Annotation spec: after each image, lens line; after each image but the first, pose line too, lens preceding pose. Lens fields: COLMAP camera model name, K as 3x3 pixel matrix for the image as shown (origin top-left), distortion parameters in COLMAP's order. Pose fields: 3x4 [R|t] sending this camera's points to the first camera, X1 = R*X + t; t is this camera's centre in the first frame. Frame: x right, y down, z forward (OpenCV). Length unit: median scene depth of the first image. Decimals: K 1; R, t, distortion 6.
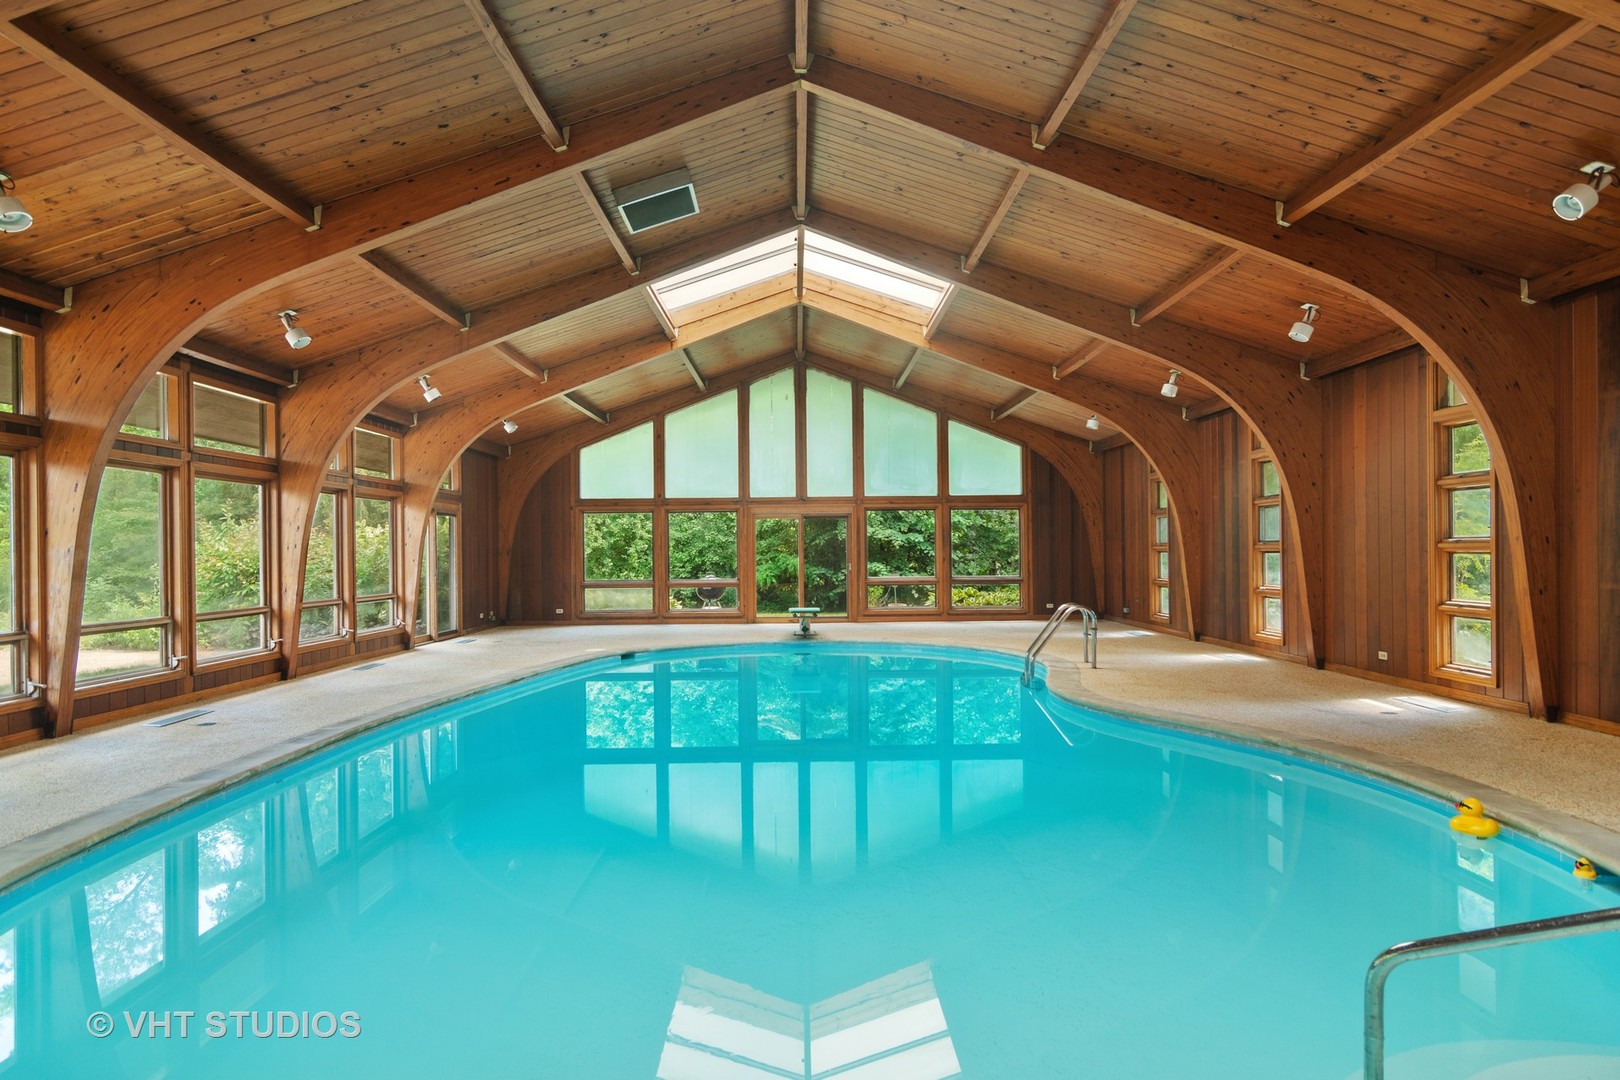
lens RADIAL K [[873.1, 0, 790.6], [0, 873.1, 546.8], [0, 0, 1]] dist [0.003559, 0.001101]
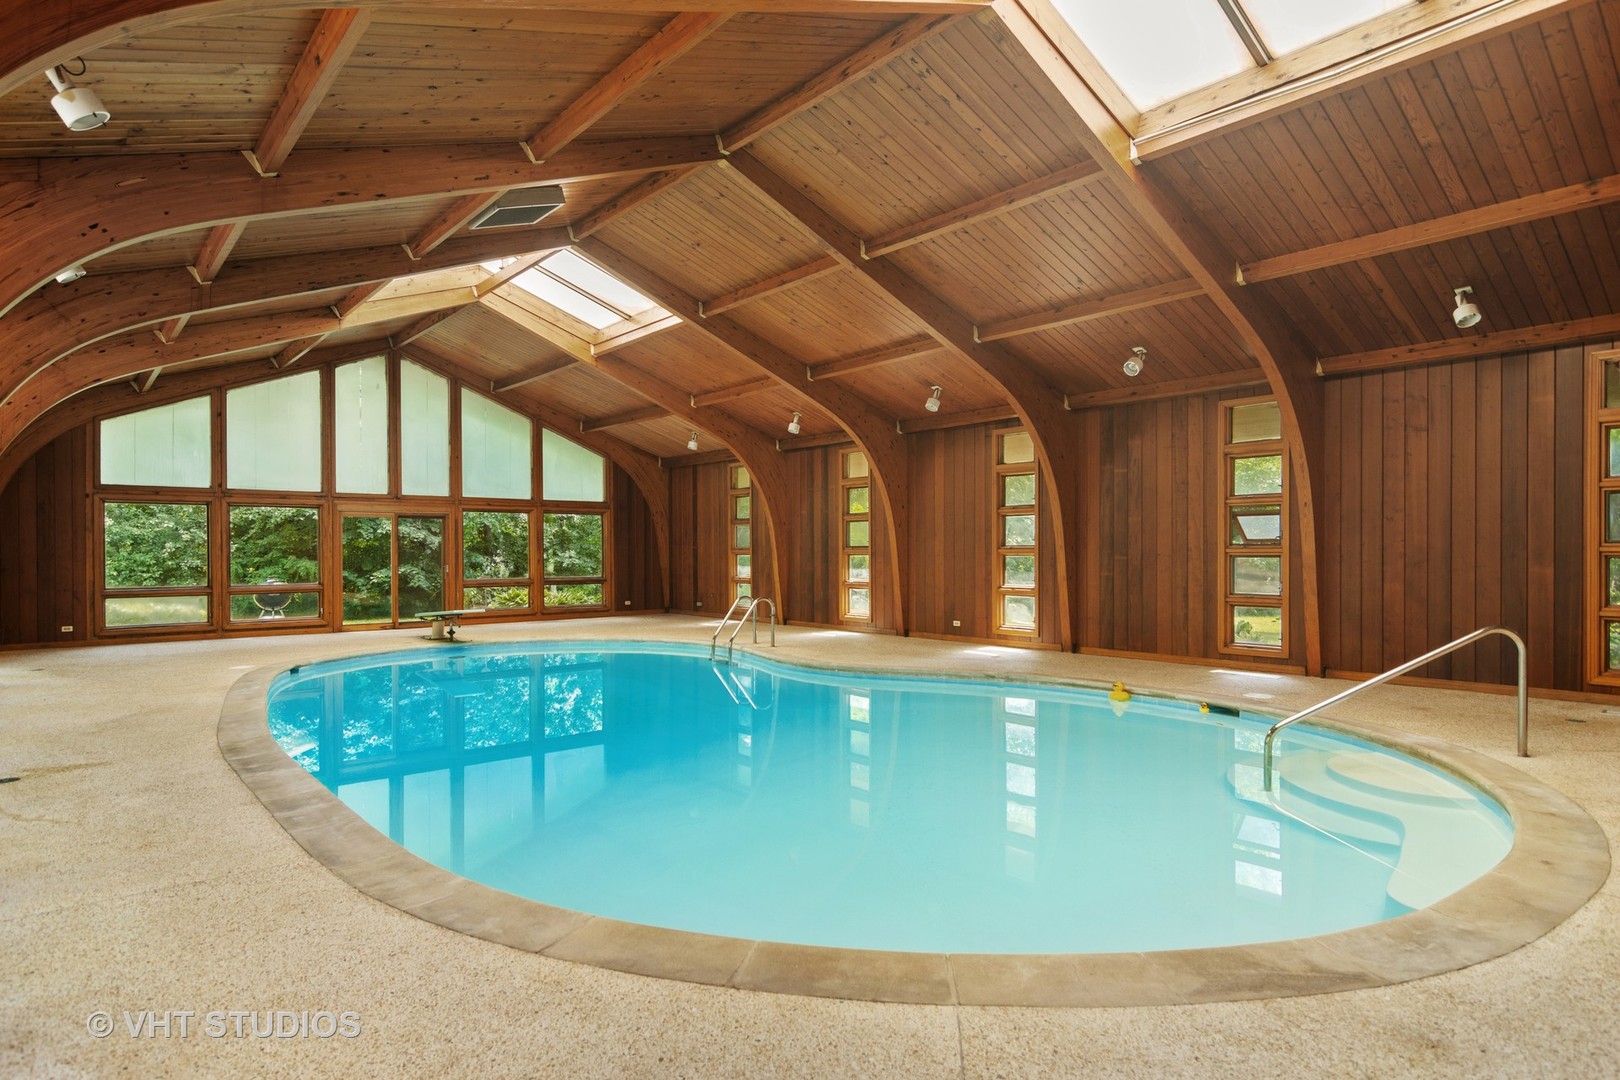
lens RADIAL K [[900.6, 0, 758.5], [0, 900.6, 546.6], [0, 0, 1]] dist [0.000130, 0.000199]
pose [[0.779461, 0.009343, 0.626382, -0.320805], [-0.006862, 0.999956, -0.006377, 0.002515], [-0.626414, 0.000673, 0.779491, 0.002505]]
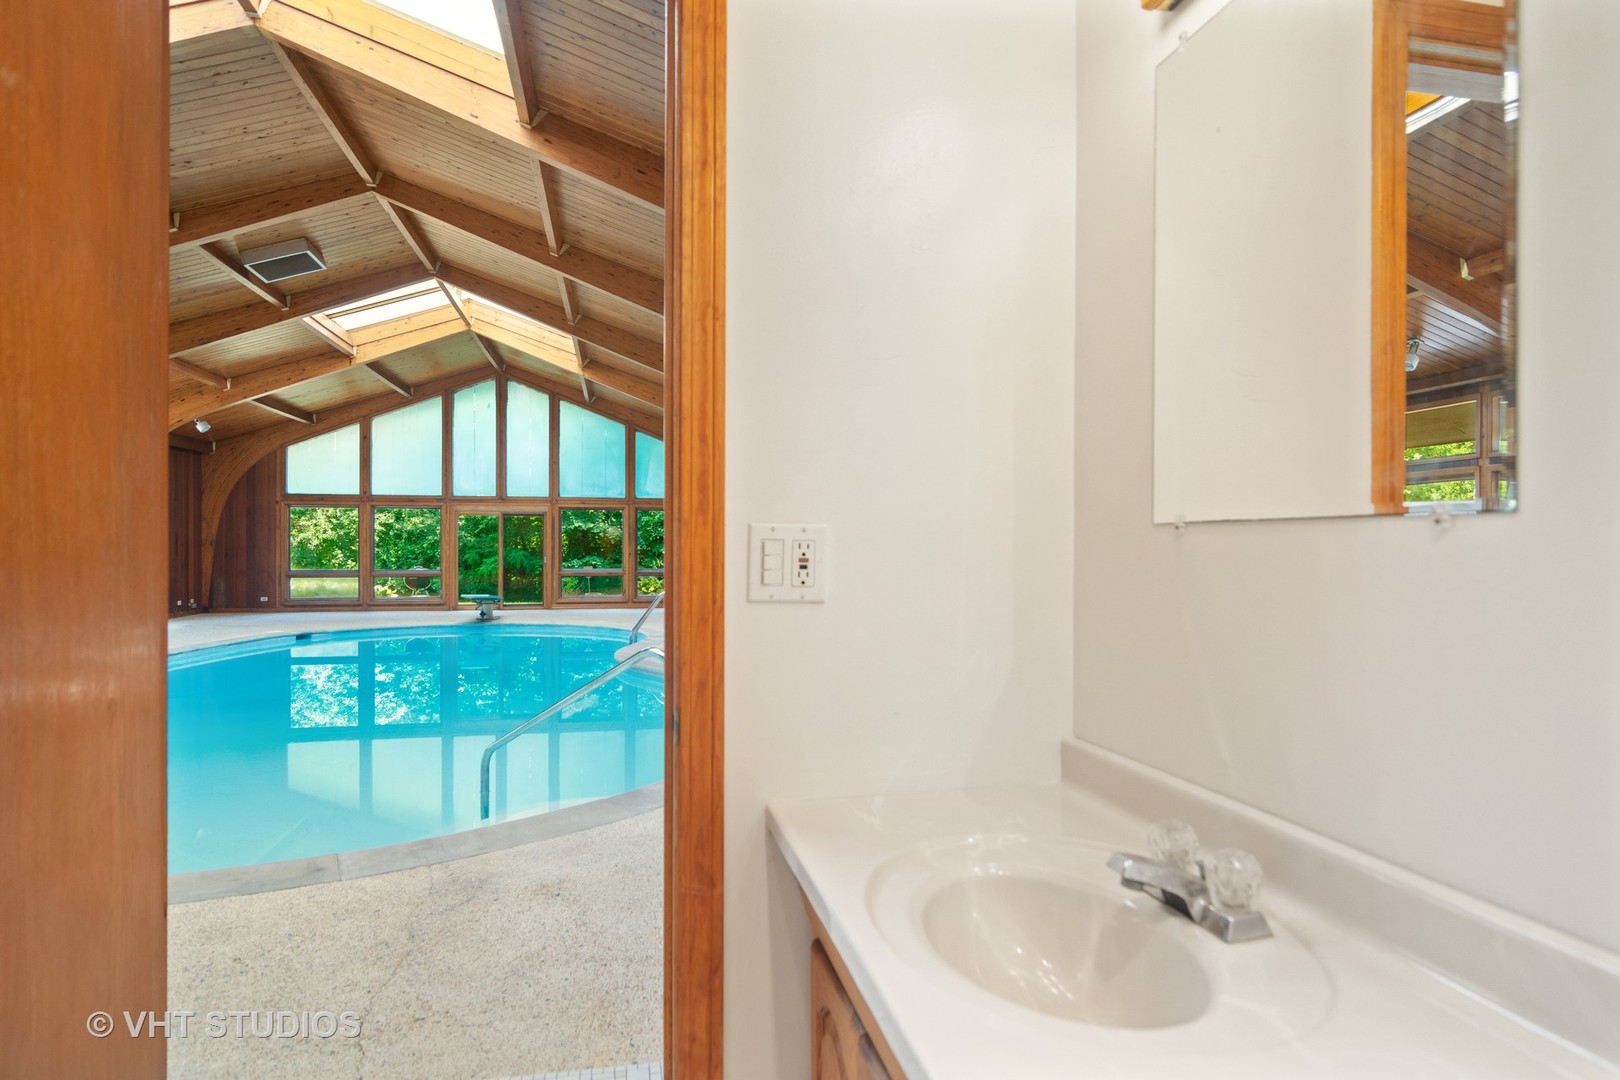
lens RADIAL K [[893.9, 0, 772.9], [0, 893.9, 545.0], [0, 0, 1]] dist [0.001416, 0.000954]
pose [[0.983934, 0.011356, 0.178174, 0.167150], [-0.012249, 0.999917, 0.003911, -0.004113], [-0.178114, -0.006030, 0.983991, -0.200253]]
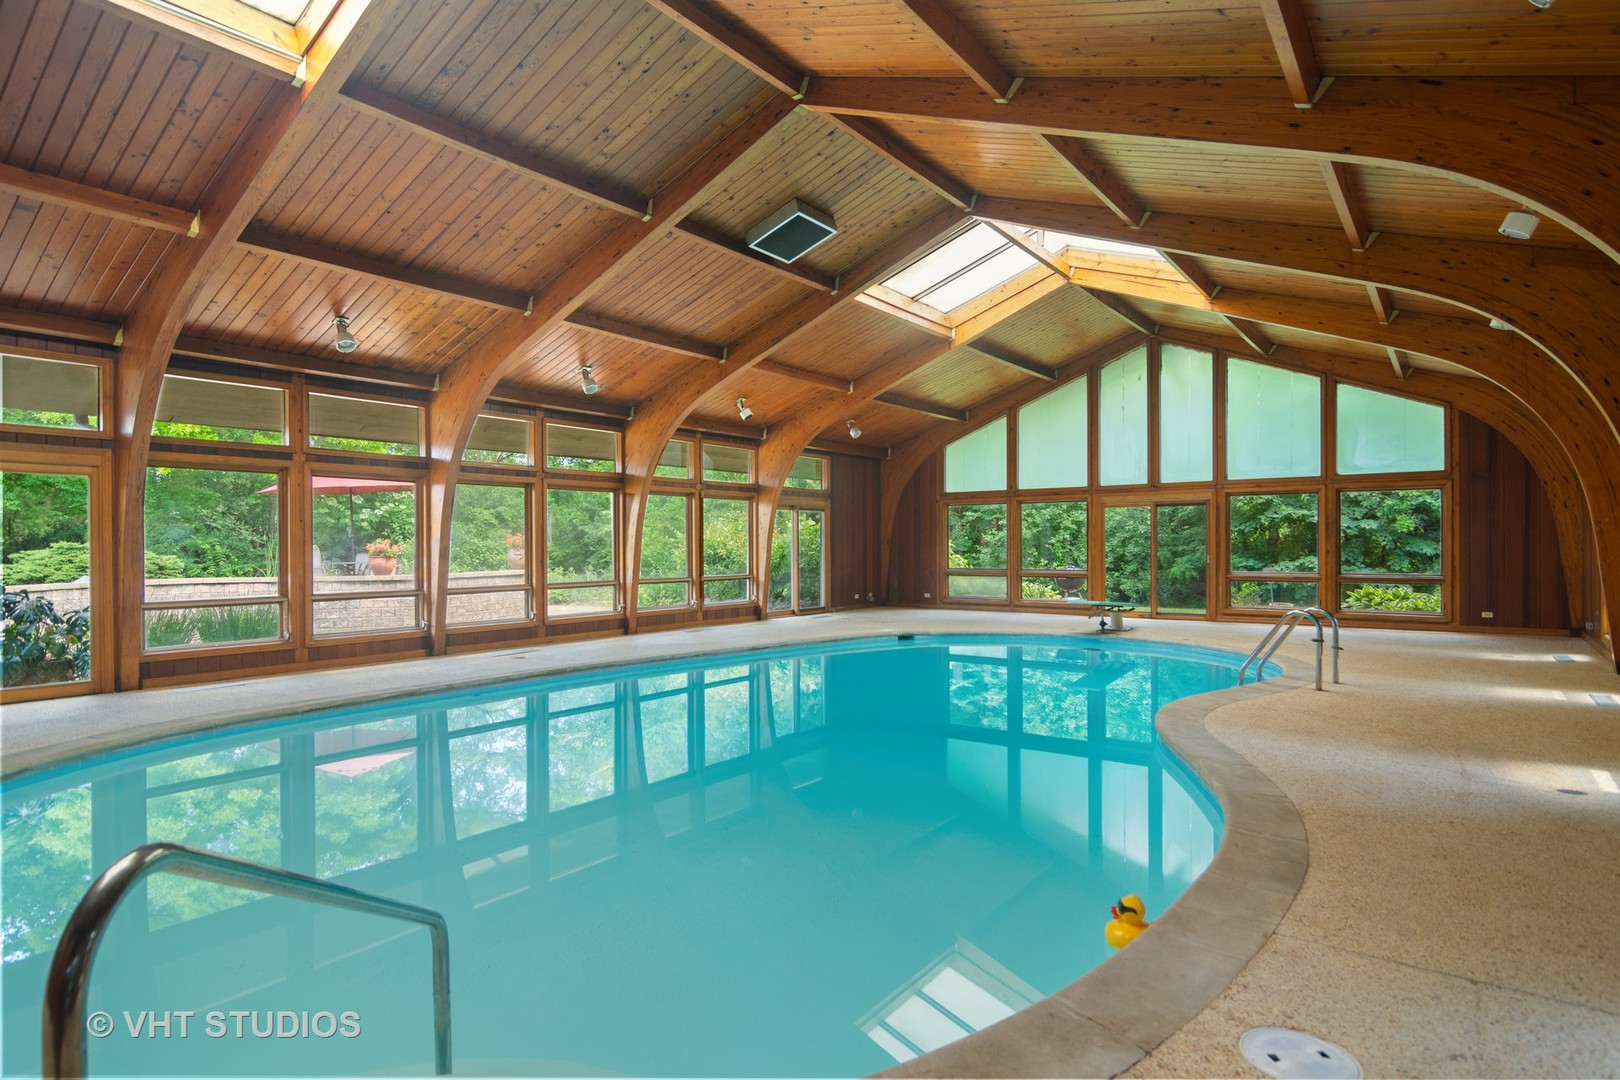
lens RADIAL K [[844.1, 0, 832.8], [0, 844.1, 544.3], [0, 0, 1]] dist [0.002988, 0.000595]
pose [[0.809785, 0.005275, -0.586702, 0.293349], [0.000234, 0.999957, 0.009313, -0.000678], [0.586726, -0.007678, 0.809749, 0.078015]]
